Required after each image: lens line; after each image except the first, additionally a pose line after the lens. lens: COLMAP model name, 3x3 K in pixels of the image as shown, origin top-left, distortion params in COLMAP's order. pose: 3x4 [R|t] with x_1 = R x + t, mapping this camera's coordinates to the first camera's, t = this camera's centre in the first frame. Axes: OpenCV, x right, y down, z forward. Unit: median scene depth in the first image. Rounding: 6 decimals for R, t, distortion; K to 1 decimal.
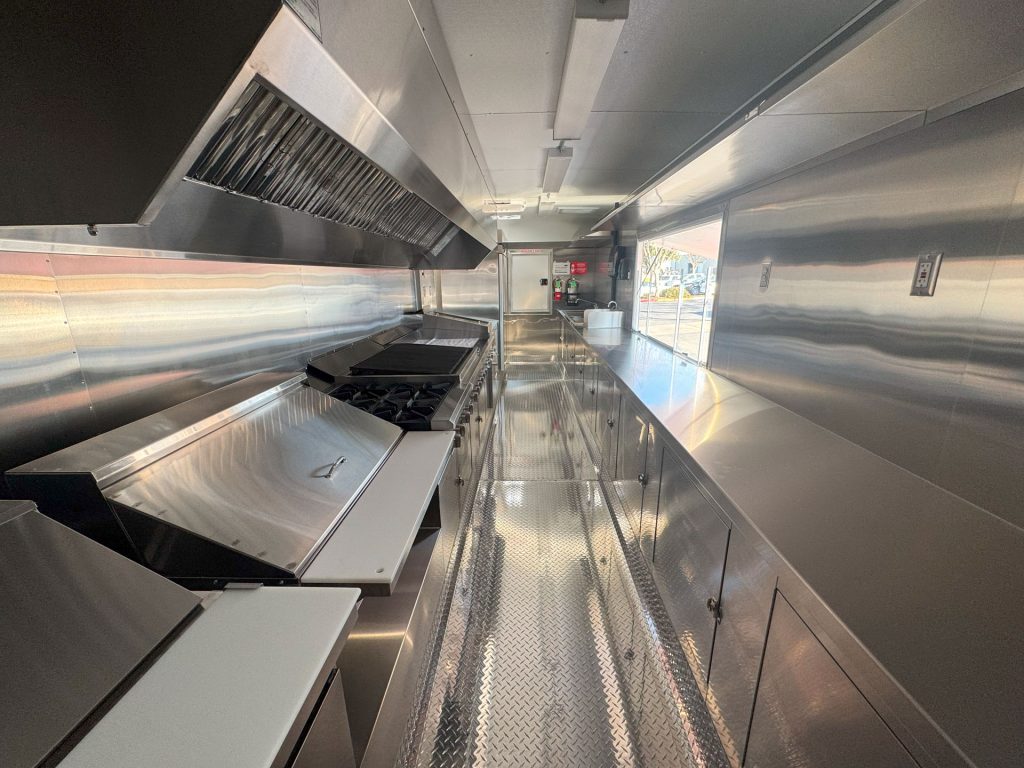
lens RADIAL K [[410.2, 0, 517.5], [0, 410.2, 384.9], [0, 0, 1]] dist [-0.002571, 0.000148]
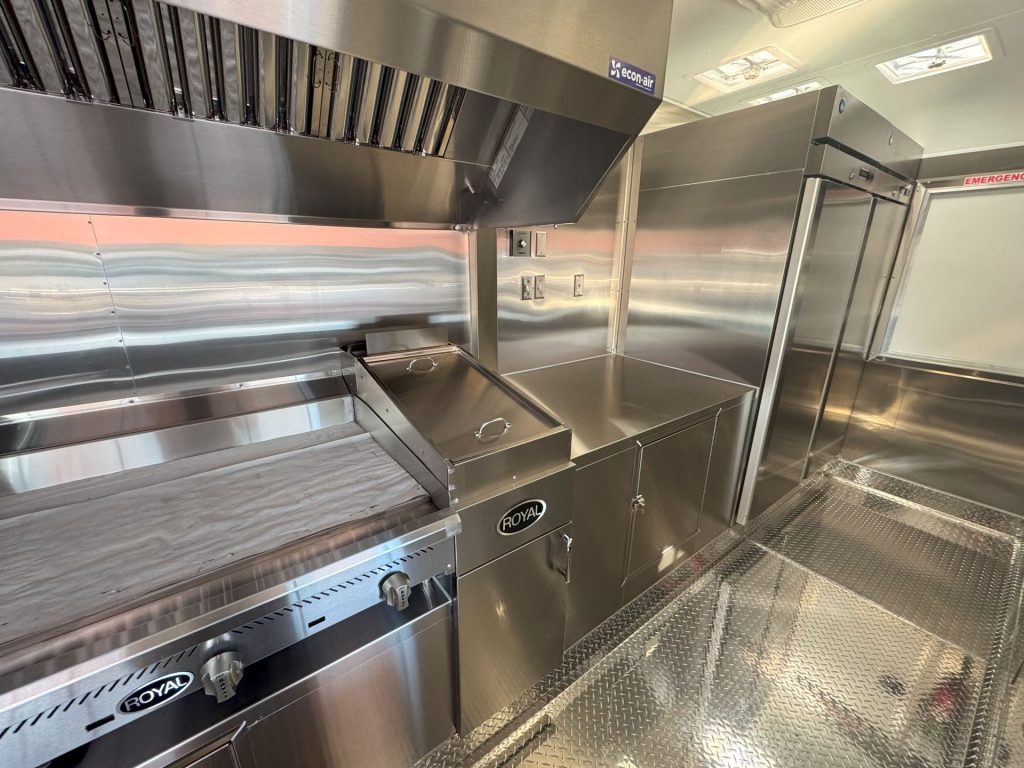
lens RADIAL K [[407.0, 0, 509.5], [0, 407.0, 384.4], [0, 0, 1]] dist [-0.000663, 0.000063]
pose [[0.611222, 0.252677, -0.750042, 0.087881], [-0.223383, 0.964215, 0.142791, -0.183618], [0.759281, 0.080269, 0.645793, 0.709594]]
